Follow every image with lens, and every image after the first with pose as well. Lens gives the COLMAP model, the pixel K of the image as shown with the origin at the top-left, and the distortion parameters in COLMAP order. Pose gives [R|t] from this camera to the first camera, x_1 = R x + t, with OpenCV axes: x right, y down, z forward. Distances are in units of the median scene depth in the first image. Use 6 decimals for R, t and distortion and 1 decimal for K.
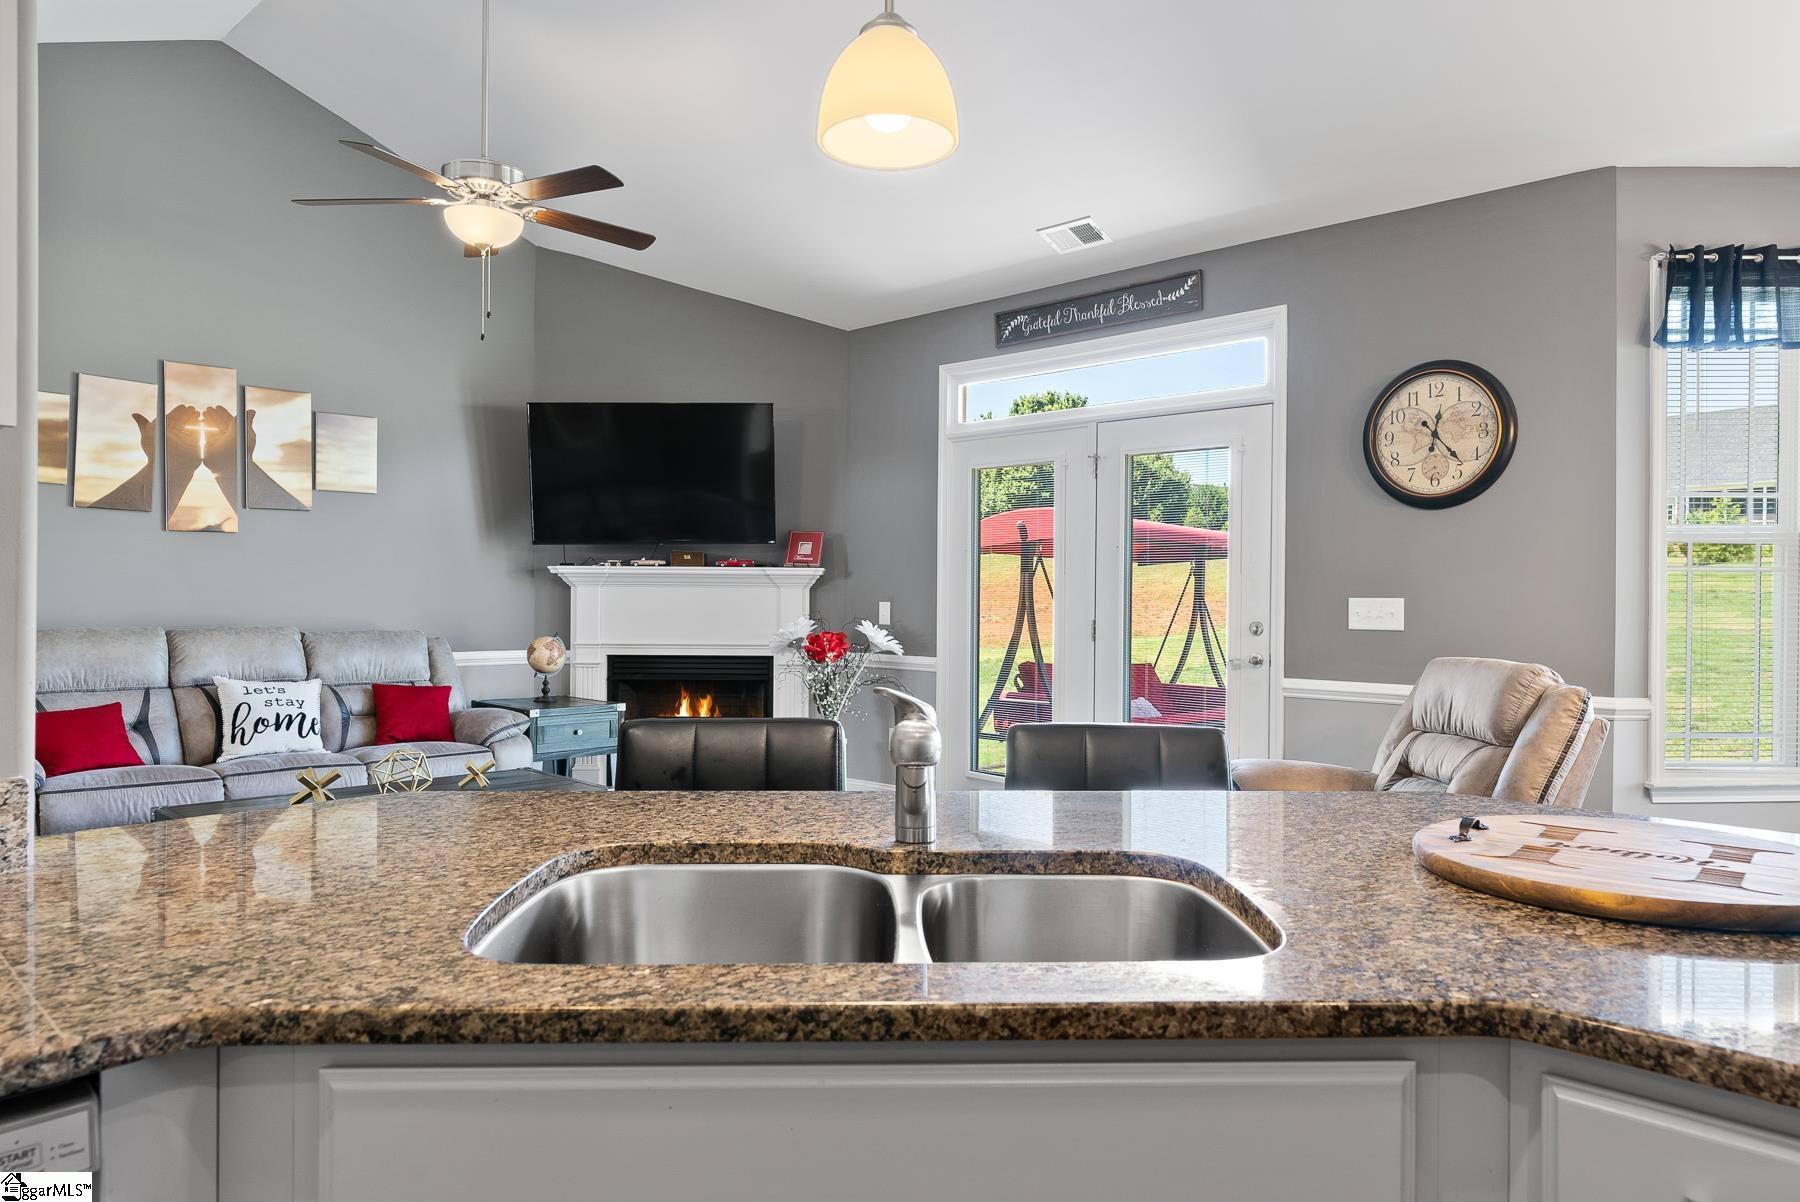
lens RADIAL K [[1181.5, 0, 894.7], [0, 1181.5, 562.0], [0, 0, 1]] dist [0.003274, 0.000564]
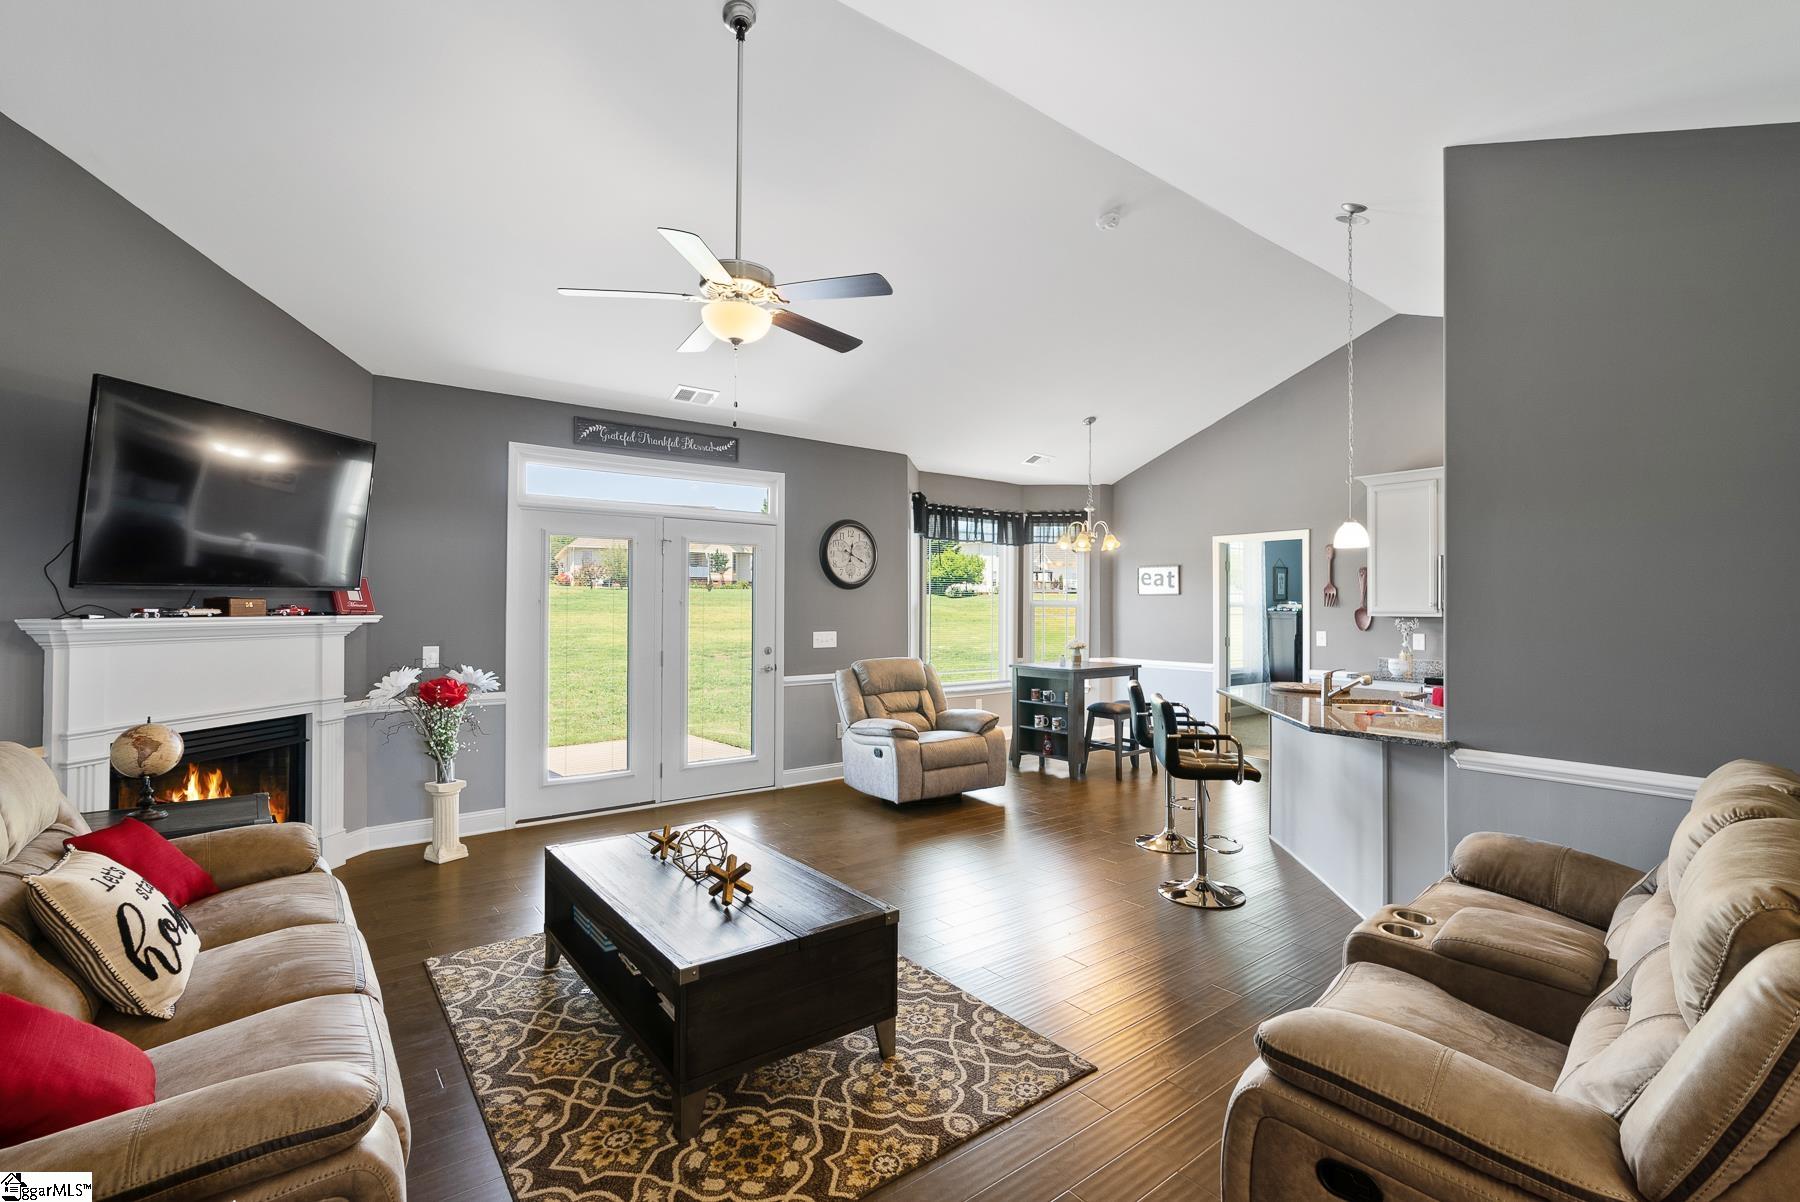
lens RADIAL K [[820.0, 0, 900.0], [0, 820.0, 598.4], [0, 0, 1]] dist [-0.013365, 0.003216]
pose [[0.145213, 0.001351, 0.989400, -0.805915], [-0.031410, 0.999501, 0.003245, -0.029762], [-0.988902, -0.031548, 0.145183, 0.564149]]
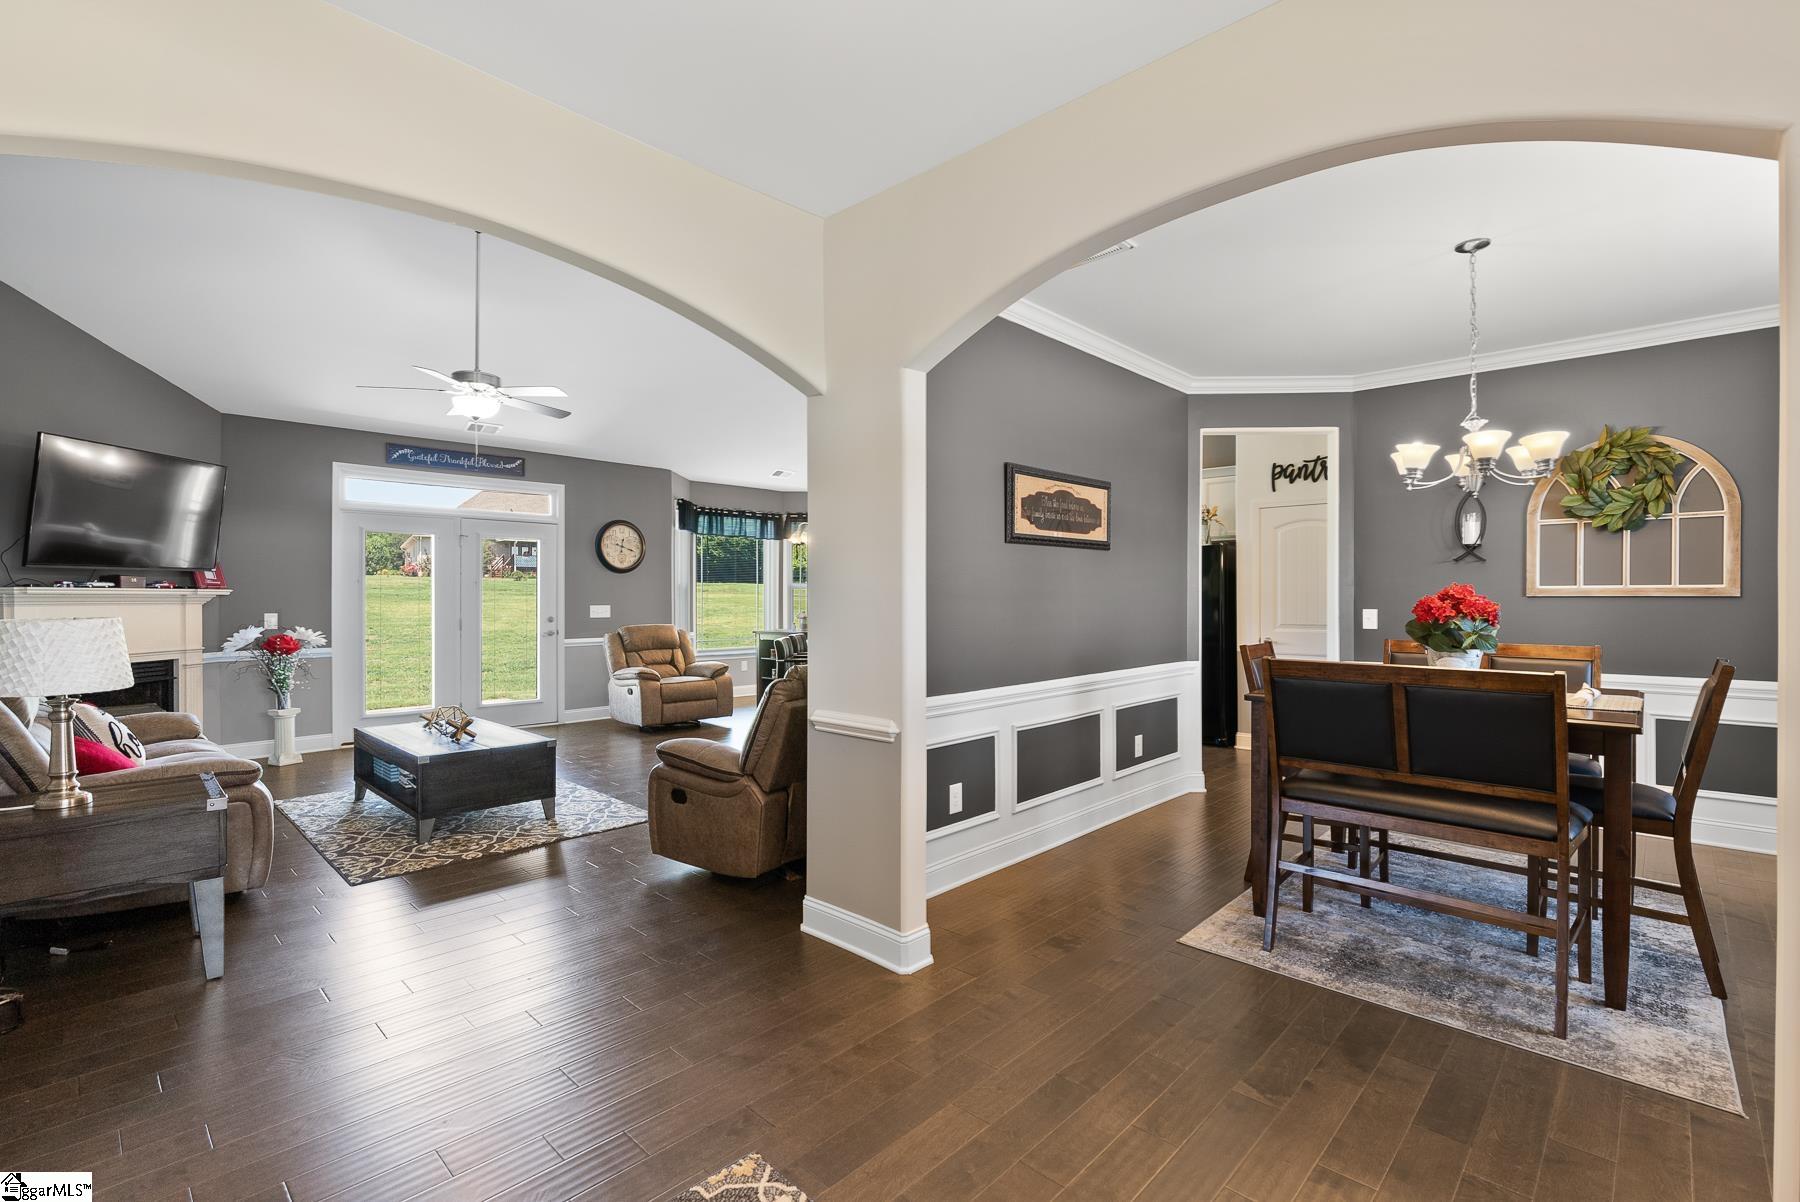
lens RADIAL K [[820.0, 0, 913.1], [0, 820.0, 598.4], [0, 0, 1]] dist [-0.013365, 0.003216]
pose [[-0.011541, -0.009636, 0.999887, -1.206807], [-0.029095, 0.999533, 0.009297, -0.019519], [-0.999510, -0.028984, -0.011816, 0.268316]]
